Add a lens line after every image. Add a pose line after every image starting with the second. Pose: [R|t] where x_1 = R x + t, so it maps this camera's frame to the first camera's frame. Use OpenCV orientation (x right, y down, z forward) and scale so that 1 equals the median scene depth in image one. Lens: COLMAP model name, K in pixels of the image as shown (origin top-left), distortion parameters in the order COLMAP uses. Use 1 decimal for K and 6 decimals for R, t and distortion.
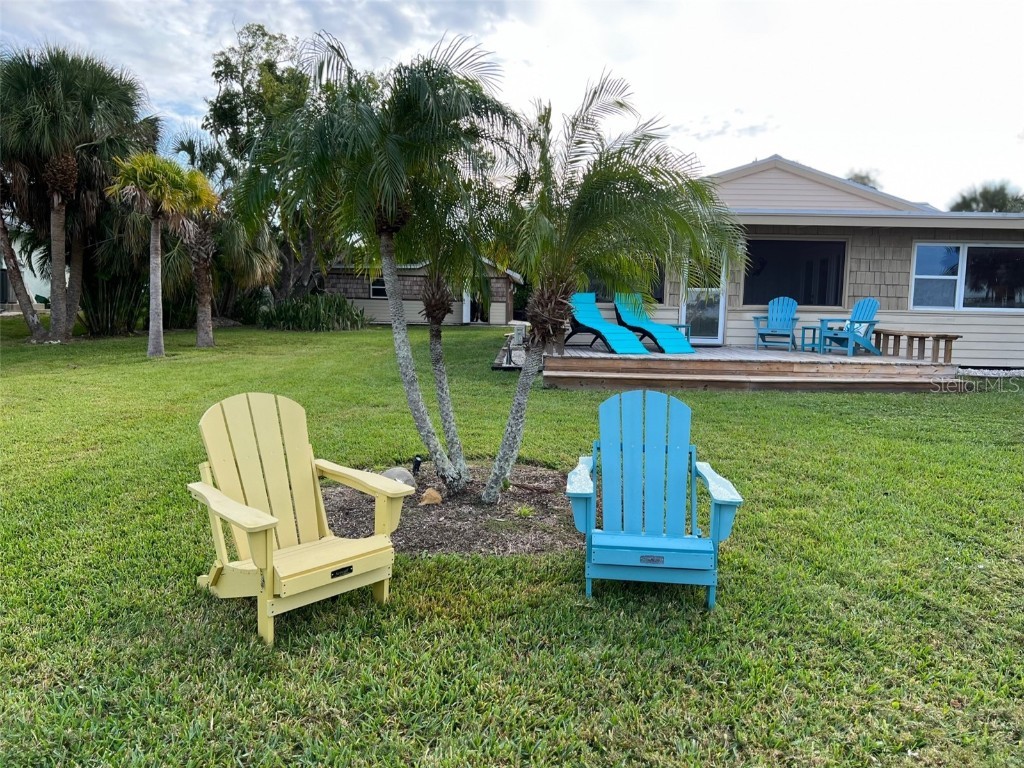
lens RADIAL K [[761.8, 0, 501.1], [0, 761.8, 379.1], [0, 0, 1]] dist [0.051572, -0.059277]
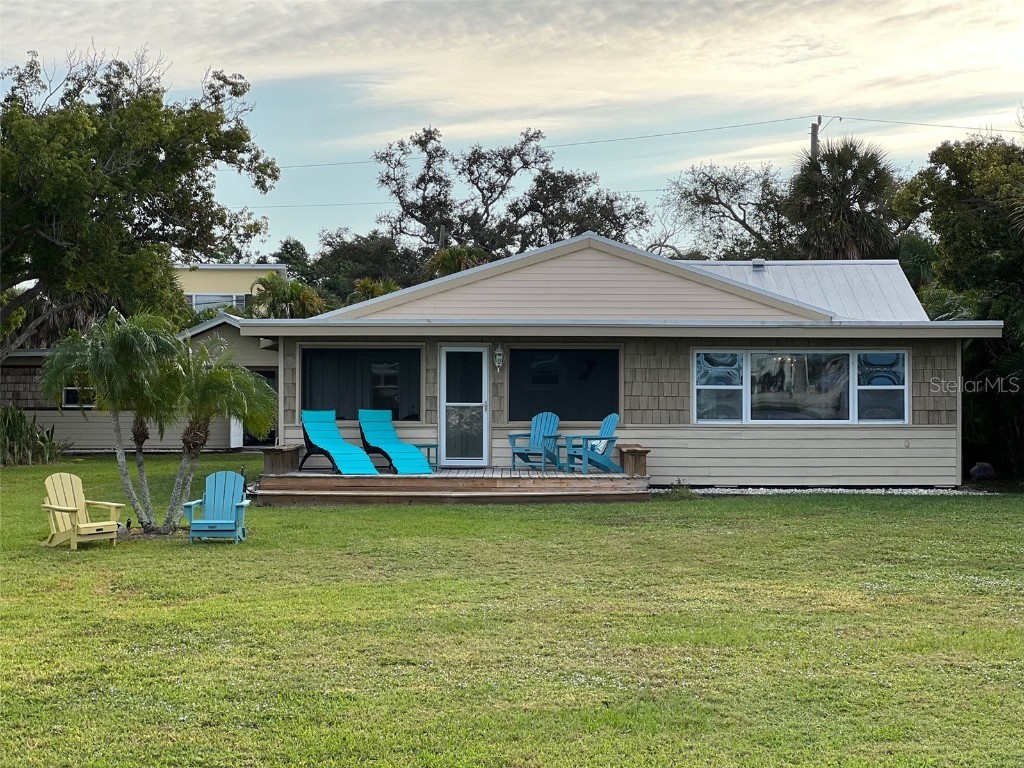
lens RADIAL K [[2267.4, 0, 513.5], [0, 2267.4, 328.6], [0, 0, 1]] dist [0.065983, 0.000000]
pose [[0.998919, -0.014777, 0.044072, 0.337391], [0.020295, 0.991628, -0.127521, 0.214259], [-0.041819, 0.128278, 0.990856, -2.622484]]
